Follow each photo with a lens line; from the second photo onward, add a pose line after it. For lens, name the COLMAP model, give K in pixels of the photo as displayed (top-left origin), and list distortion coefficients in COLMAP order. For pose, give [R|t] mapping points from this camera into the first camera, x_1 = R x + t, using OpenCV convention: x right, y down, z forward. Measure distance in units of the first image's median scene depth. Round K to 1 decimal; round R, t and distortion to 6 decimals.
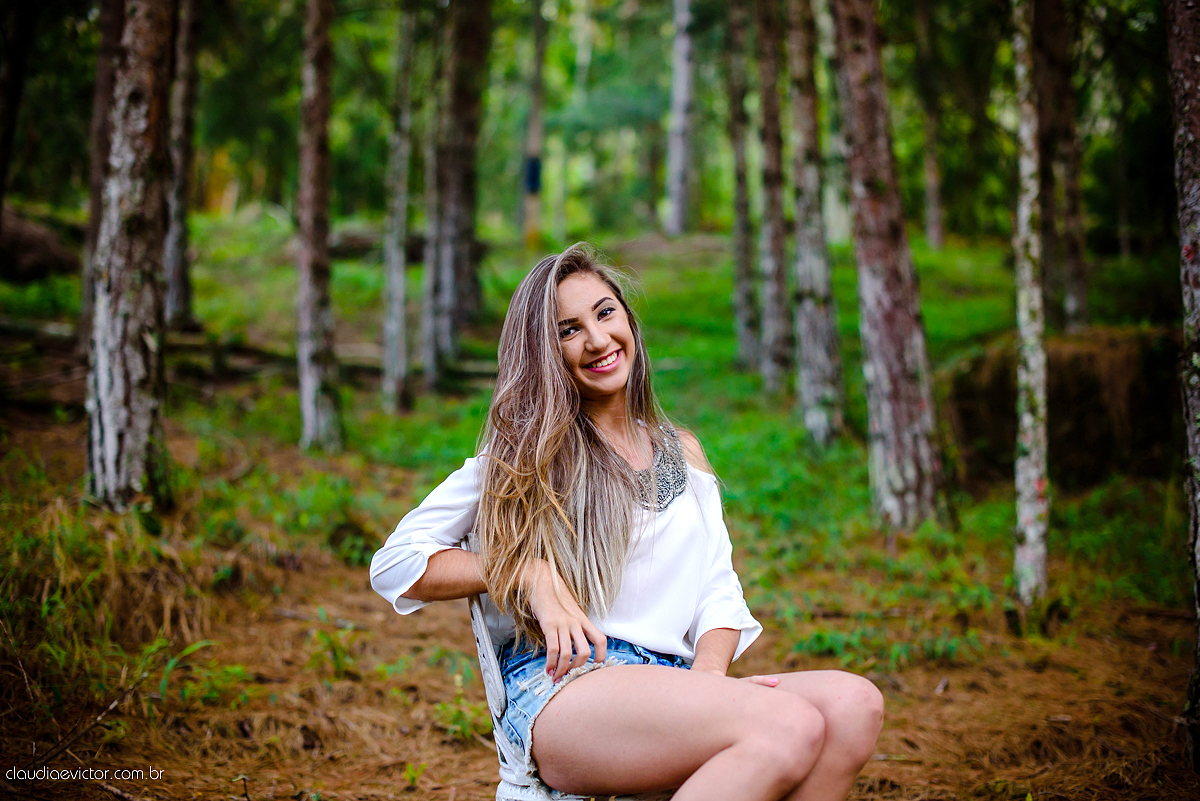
lens RADIAL K [[1783.3, 0, 599.3], [0, 1783.3, 403.9], [0, 0, 1]] dist [-0.162783, 0.000000]
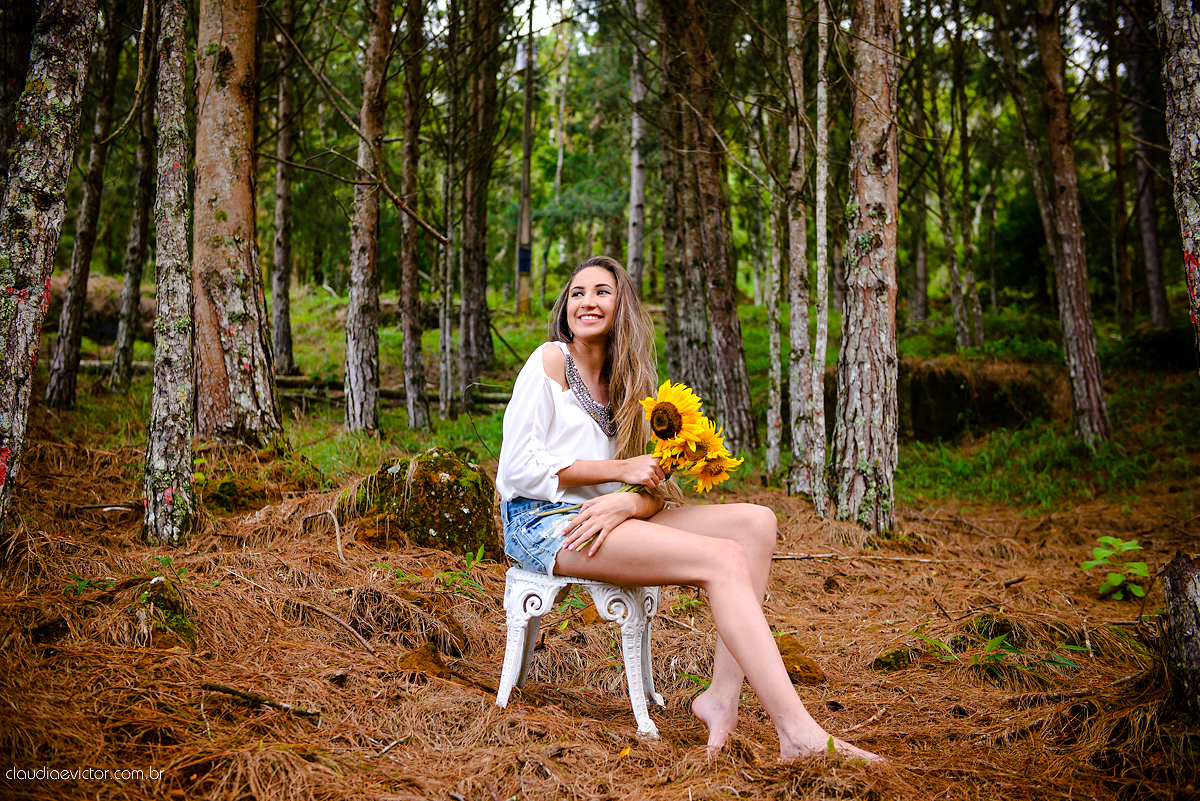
lens RADIAL K [[1595.3, 0, 598.8], [0, 1595.3, 399.2], [0, 0, 1]] dist [0.126391, 0.000000]
pose [[0.999811, -0.011483, 0.015706, -0.004991], [0.011996, 0.999384, -0.032982, 0.062046], [-0.015318, 0.033164, 0.999333, -0.767049]]
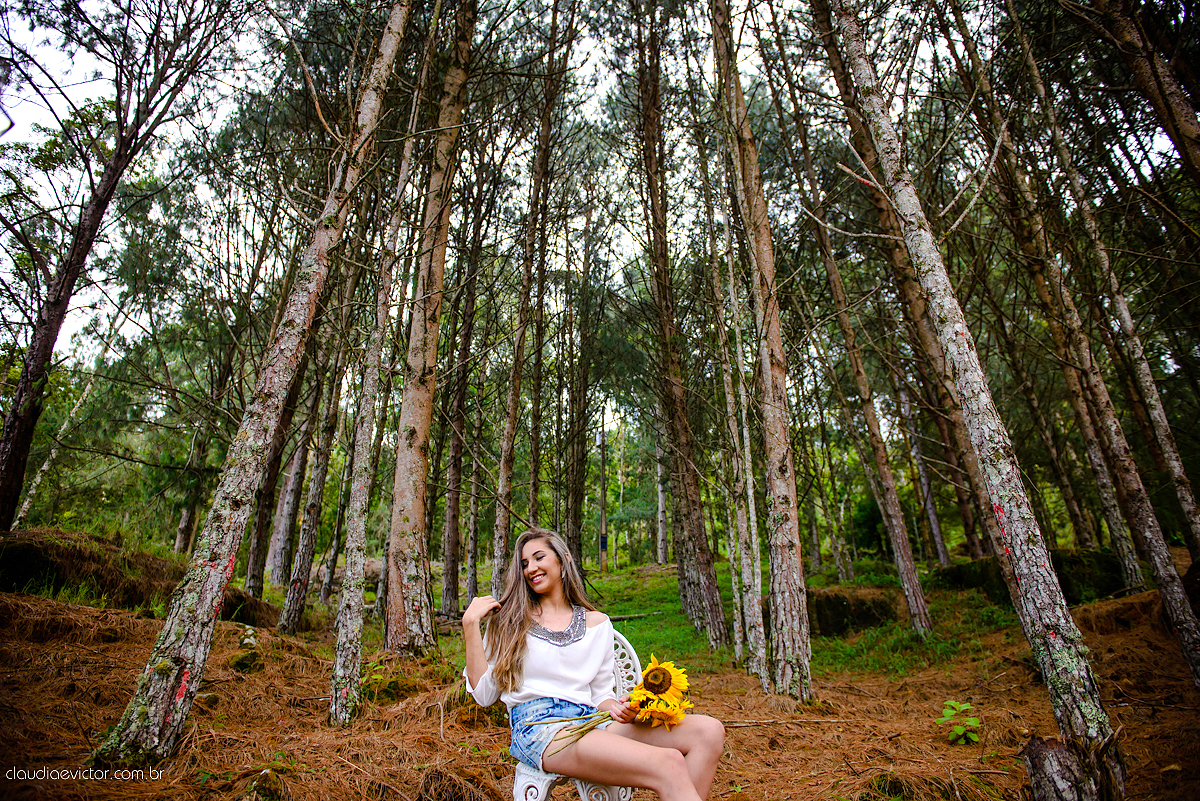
lens RADIAL K [[814.8, 0, 592.0], [0, 814.8, 397.4], [0, 0, 1]] dist [-0.044645, -0.003898]
pose [[0.997513, -0.056775, -0.041768, 0.024862], [0.041999, 0.954680, -0.294656, 0.054564], [0.056604, 0.292169, 0.954690, -0.635228]]
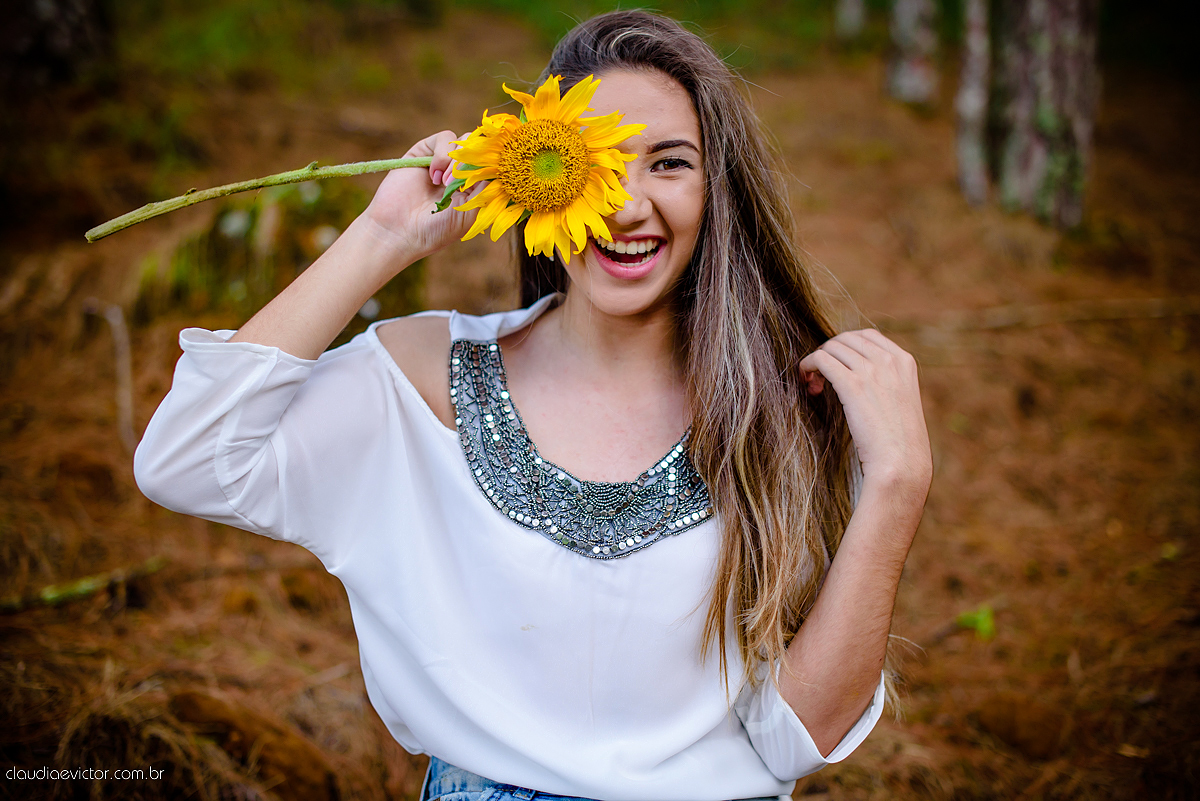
lens RADIAL K [[1783.3, 0, 597.8], [0, 1783.3, 401.3], [0, 0, 1]] dist [-0.162783, 0.000000]
pose [[0.999768, -0.019754, 0.008574, -0.003677], [0.016704, 0.962672, 0.270155, -0.004225], [-0.013590, -0.269949, 0.962779, -0.460756]]
